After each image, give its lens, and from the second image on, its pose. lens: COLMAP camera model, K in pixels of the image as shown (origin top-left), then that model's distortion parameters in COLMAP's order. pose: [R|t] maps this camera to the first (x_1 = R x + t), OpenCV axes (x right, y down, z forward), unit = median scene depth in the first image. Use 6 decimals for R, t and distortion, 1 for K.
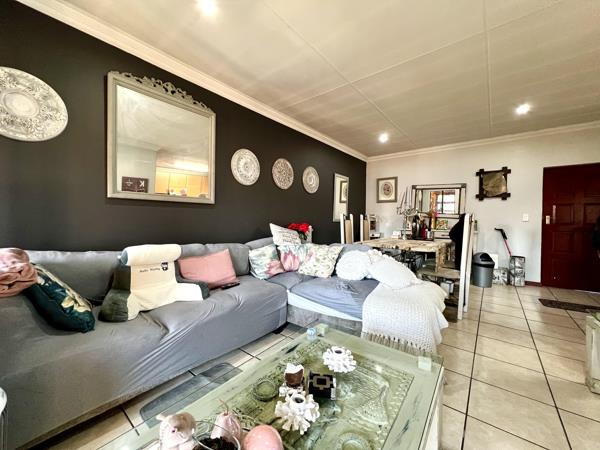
lens RADIAL K [[240.0, 0, 299.7], [0, 240.0, 221.8], [0, 0, 1]] dist [-0.000136, 0.000488]
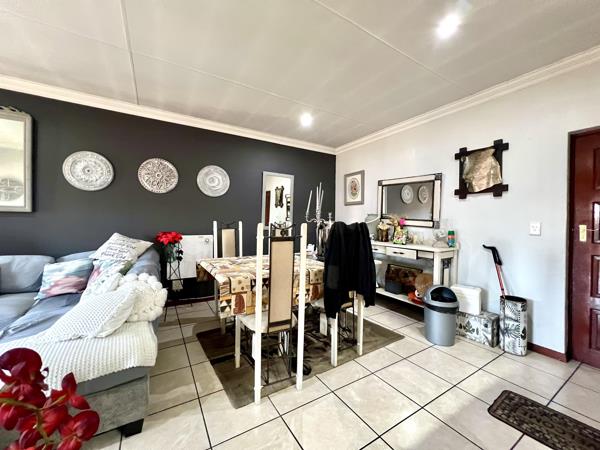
lens RADIAL K [[240.0, 0, 298.8], [0, 240.0, 222.6], [0, 0, 1]] dist [-0.000136, 0.000488]
pose [[0.941302, 0.002638, -0.337554, 0.627623], [-0.006938, 0.999909, -0.011534, -0.019827], [0.337493, 0.013199, 0.941236, 0.309130]]
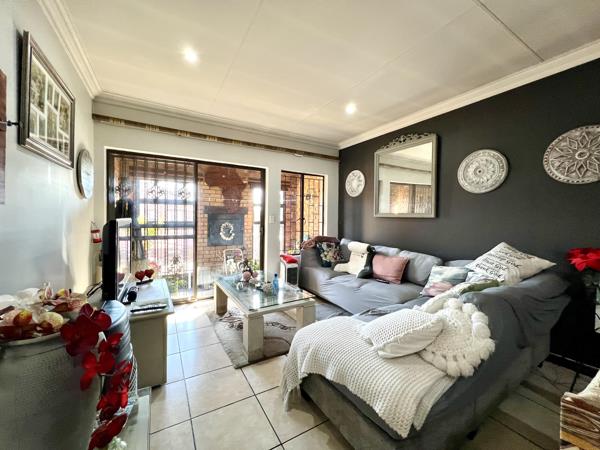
lens RADIAL K [[240.0, 0, 297.3], [0, 240.0, 222.1], [0, 0, 1]] dist [-0.000136, 0.000488]
pose [[-0.358273, 0.002179, -0.933614, 0.582690], [-0.031770, 0.999390, 0.014524, -0.034268], [0.933076, 0.034865, -0.357986, 0.533961]]
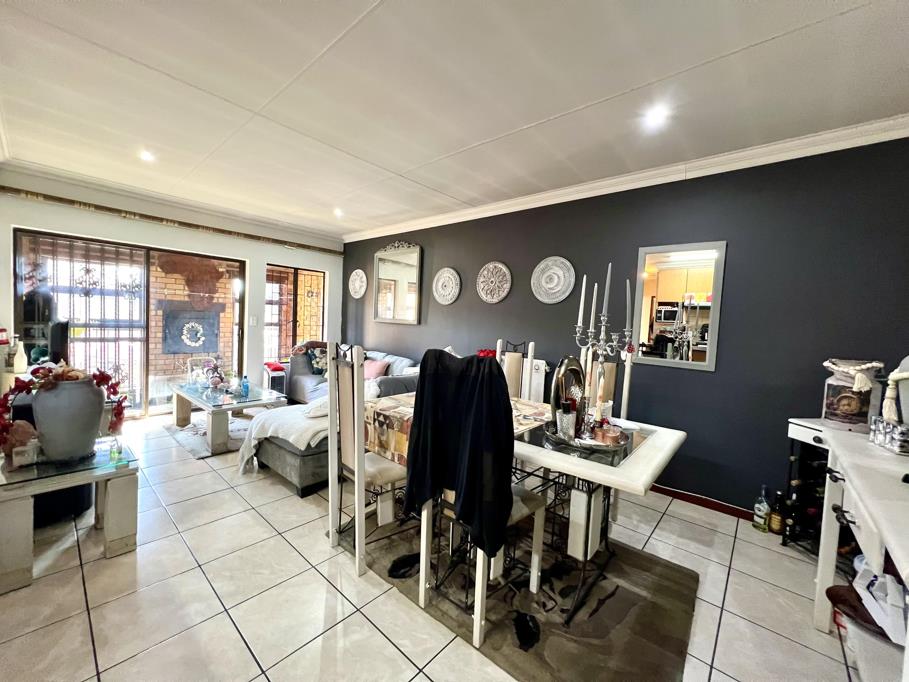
lens RADIAL K [[363.7, 0, 450.0], [0, 363.7, 336.6], [0, 0, 1]] dist [-0.000136, 0.000488]
pose [[-0.045933, 0.029477, -0.998510, 0.931176], [-0.060729, 0.997633, 0.032245, -0.055090], [0.997097, 0.062119, -0.044034, 0.819554]]
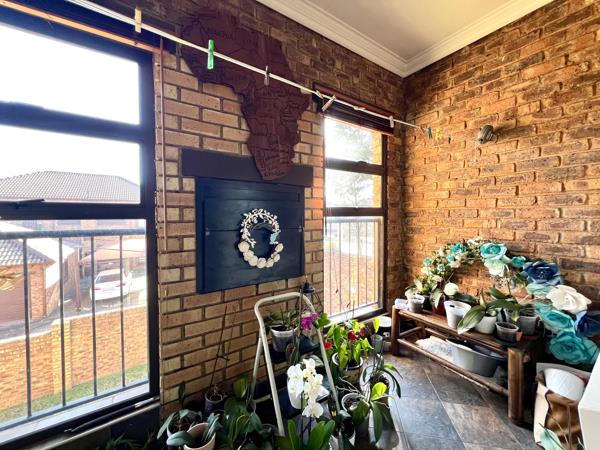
lens RADIAL K [[240.0, 0, 300.4], [0, 240.0, 221.1], [0, 0, 1]] dist [-0.000136, 0.000488]
pose [[-0.299788, 0.011460, -0.953937, -0.109478], [-0.014410, 0.999759, 0.016539, 0.009251], [0.953897, 0.018705, -0.299550, -0.080912]]
